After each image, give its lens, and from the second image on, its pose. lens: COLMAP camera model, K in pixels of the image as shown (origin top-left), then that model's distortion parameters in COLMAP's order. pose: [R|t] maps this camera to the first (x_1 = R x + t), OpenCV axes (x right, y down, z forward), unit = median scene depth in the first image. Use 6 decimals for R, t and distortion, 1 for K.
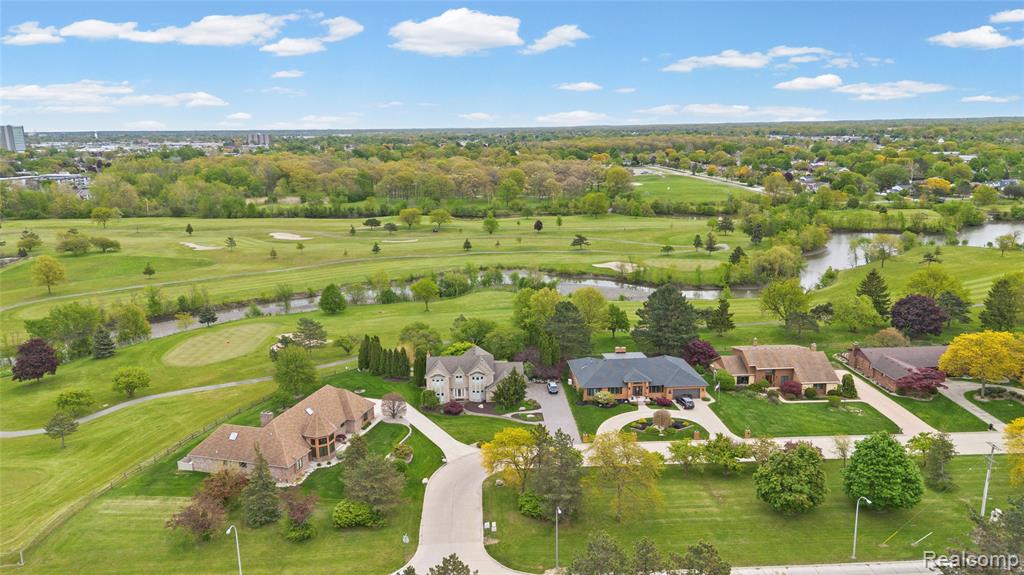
lens RADIAL K [[719.4, 0, 513.3], [0, 719.4, 290.2], [0, 0, 1]] dist [0.083442, -0.082935]
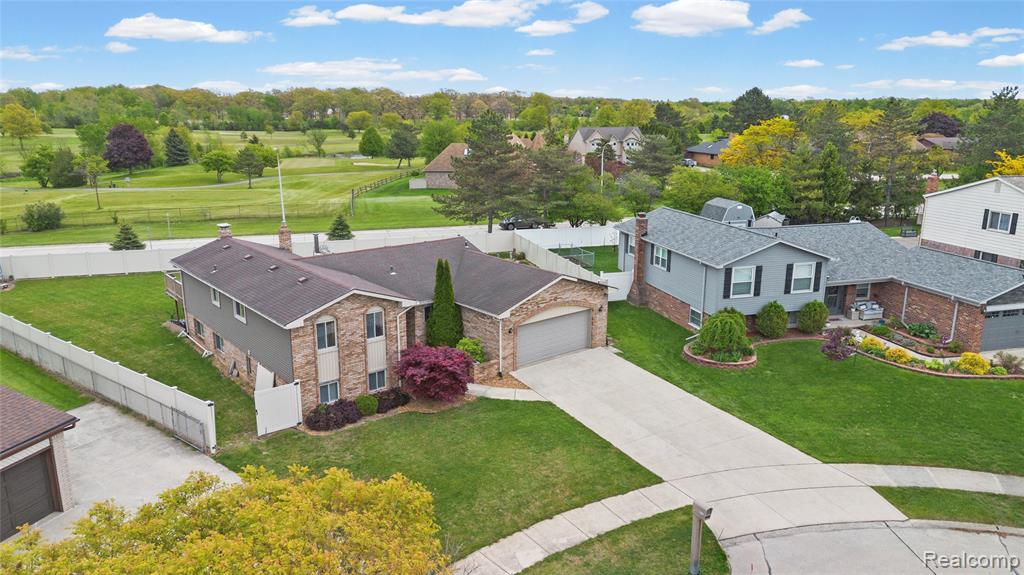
lens RADIAL K [[719.4, 0, 513.3], [0, 719.4, 290.2], [0, 0, 1]] dist [0.083442, -0.082935]
pose [[0.977593, -0.034444, 0.207665, -0.170329], [0.029087, 0.999162, 0.028798, 0.115342], [-0.208483, -0.022112, 0.977776, 0.007888]]
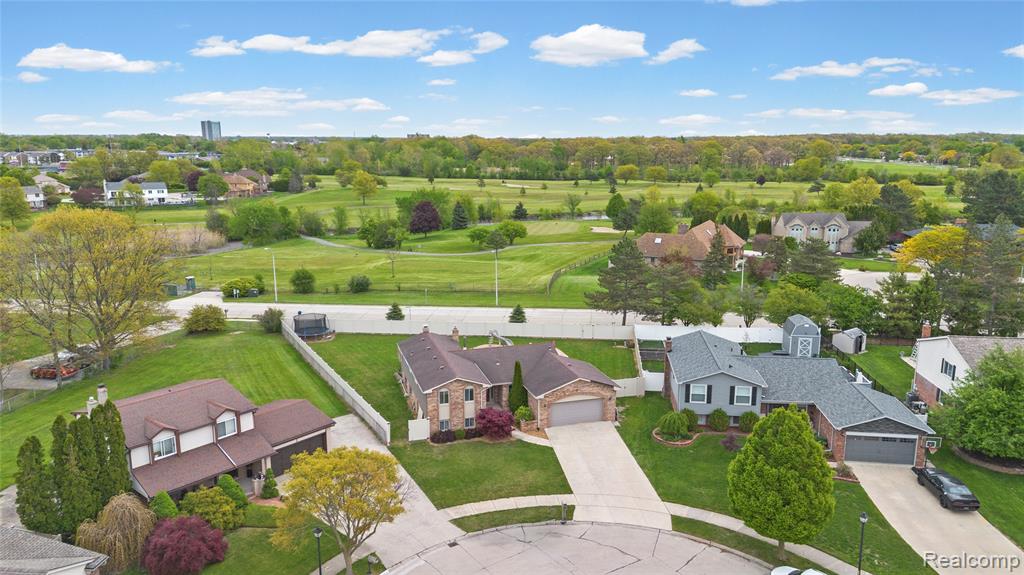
lens RADIAL K [[719.4, 0, 513.3], [0, 719.4, 290.2], [0, 0, 1]] dist [0.083442, -0.082935]
pose [[0.983754, 0.051896, -0.171858, -0.130954], [-0.054318, 0.998479, -0.009414, 0.097901], [0.171108, 0.018596, 0.985077, -0.071575]]
